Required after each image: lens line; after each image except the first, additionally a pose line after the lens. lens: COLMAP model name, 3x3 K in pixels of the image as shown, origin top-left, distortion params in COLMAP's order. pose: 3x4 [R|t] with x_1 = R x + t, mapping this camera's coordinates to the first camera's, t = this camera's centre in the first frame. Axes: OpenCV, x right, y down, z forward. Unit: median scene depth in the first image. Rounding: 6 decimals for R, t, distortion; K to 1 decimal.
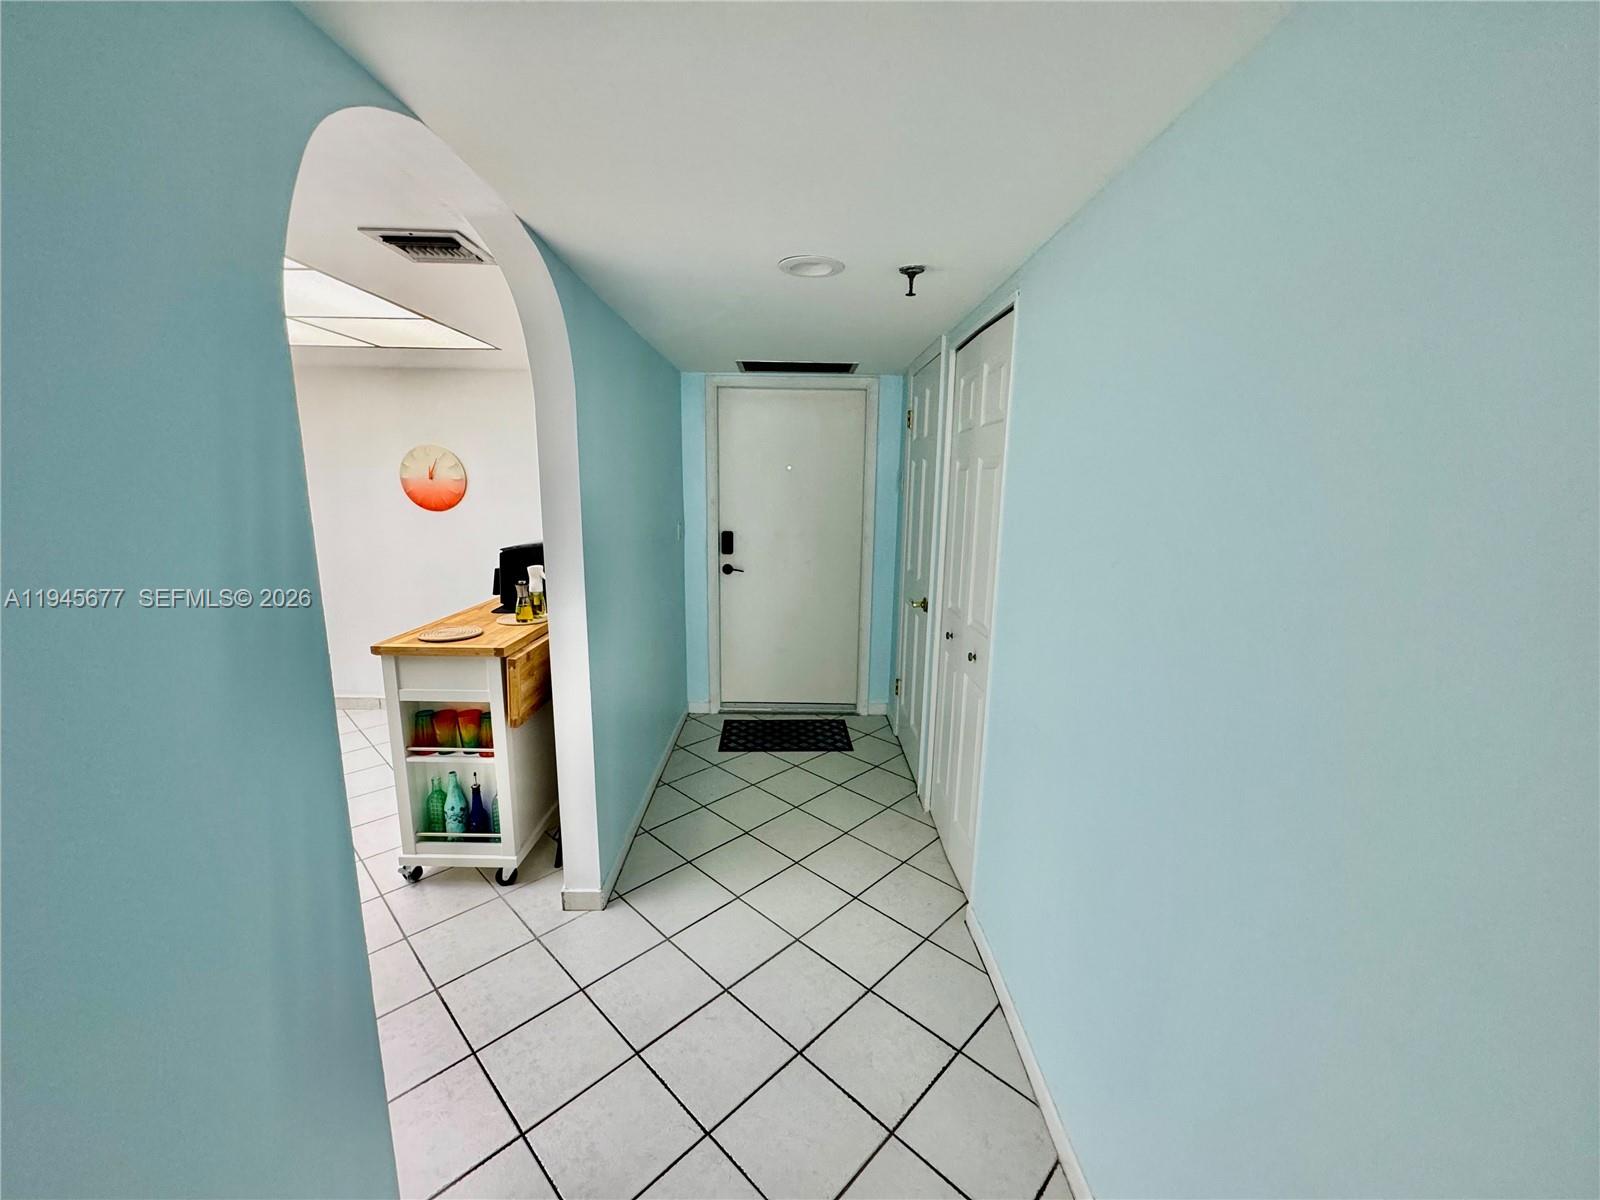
lens RADIAL K [[639.1, 0, 800.0], [0, 639.1, 600.0], [0, 0, 1]] dist [-0.005729, 0.000150]
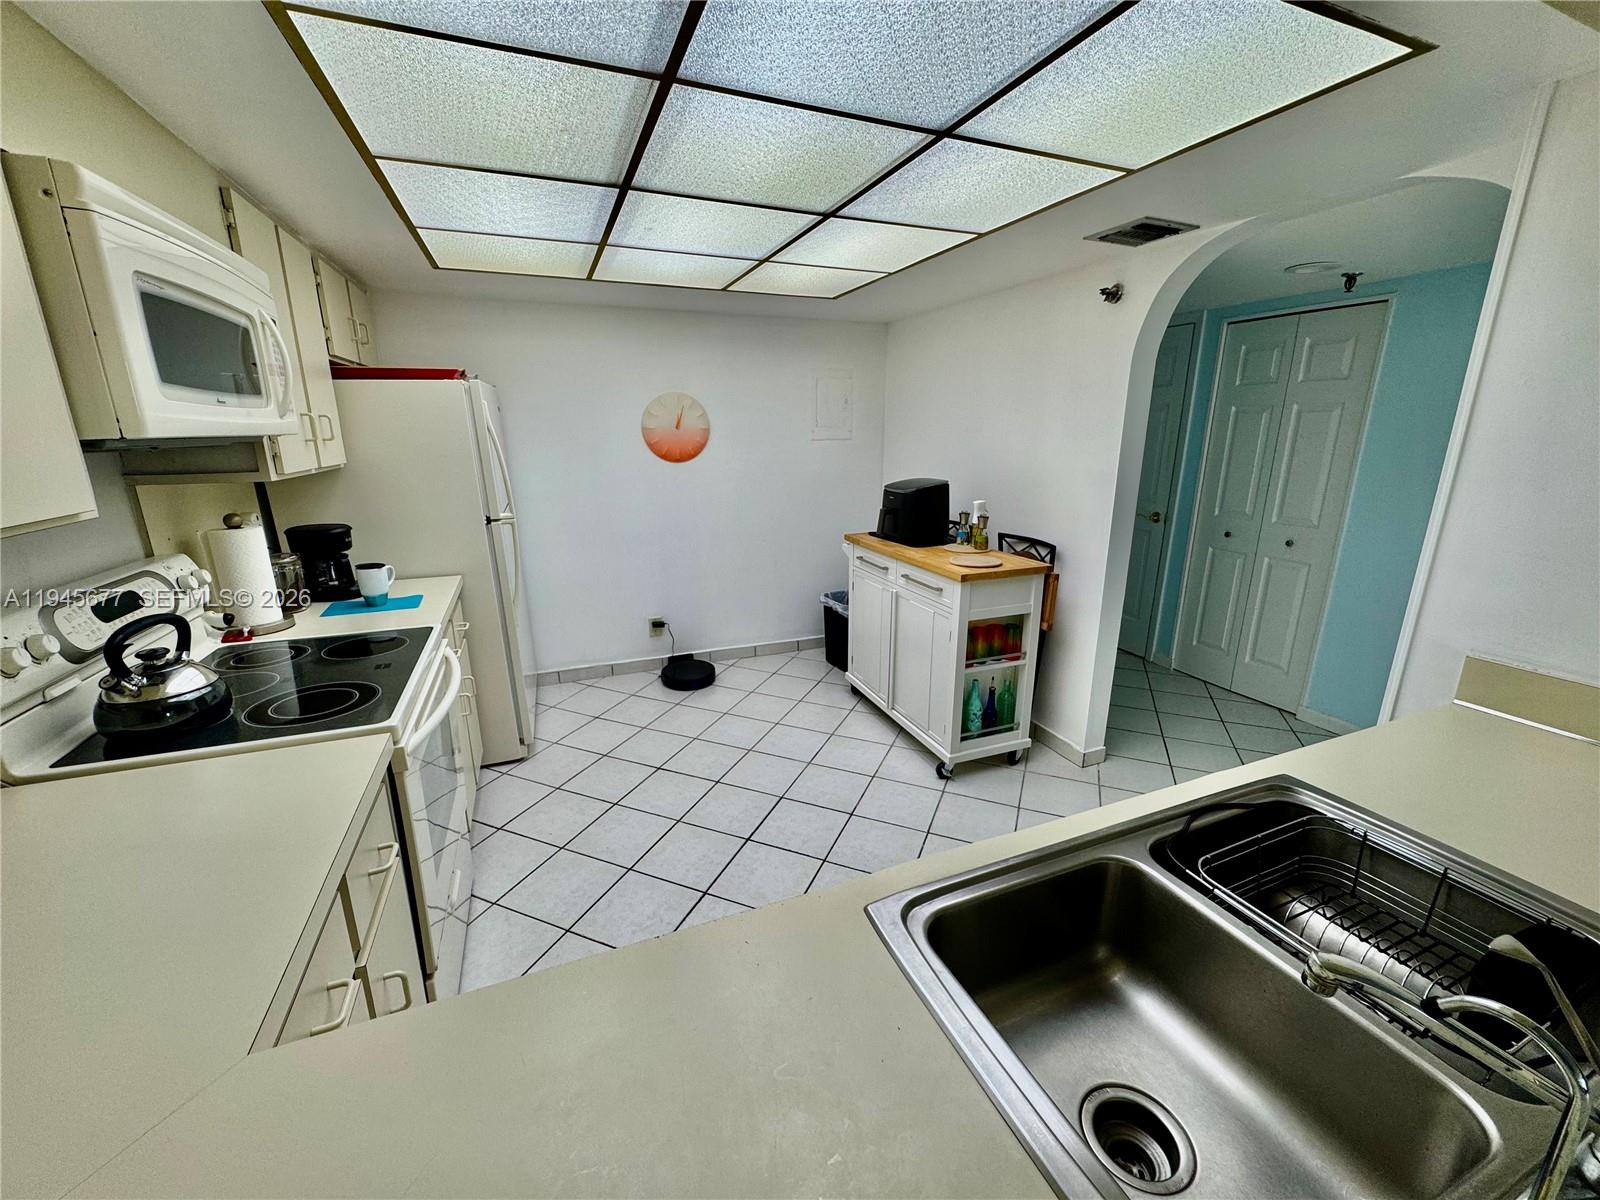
lens RADIAL K [[629.9, 0, 800.0], [0, 629.9, 600.0], [0, 0, 1]] dist [0.000432, 0.000073]
pose [[0.927355, -0.110486, 0.357499, -1.234043], [0.082276, 0.992239, 0.093230, -0.008843], [-0.365025, -0.057044, 0.929248, 0.053648]]
